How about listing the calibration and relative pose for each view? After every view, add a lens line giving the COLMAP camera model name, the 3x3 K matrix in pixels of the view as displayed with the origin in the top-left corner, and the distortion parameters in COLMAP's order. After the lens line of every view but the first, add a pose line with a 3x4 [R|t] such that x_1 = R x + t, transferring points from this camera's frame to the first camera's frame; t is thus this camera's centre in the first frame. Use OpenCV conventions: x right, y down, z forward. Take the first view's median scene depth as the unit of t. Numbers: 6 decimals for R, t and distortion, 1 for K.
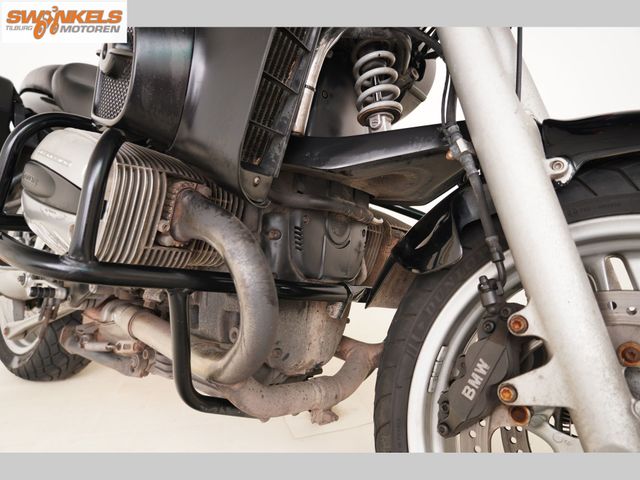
lens RADIAL K [[504.0, 0, 318.2], [0, 504.0, 241.4], [0, 0, 1]] dist [-0.056981, 0.010887]
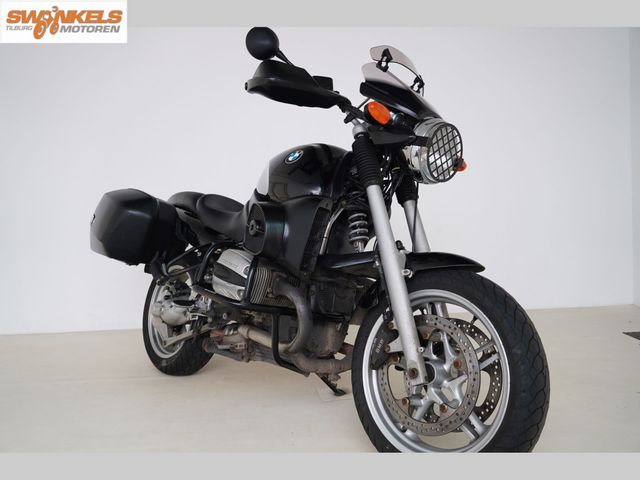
lens RADIAL K [[504.0, 0, 322.0], [0, 504.0, 239.9], [0, 0, 1]] dist [-0.056981, 0.010887]
pose [[0.996220, 0.002979, -0.086811, 0.179051], [-0.011738, 0.994862, -0.100562, -0.026869], [0.086065, 0.101201, 0.991136, -1.499126]]
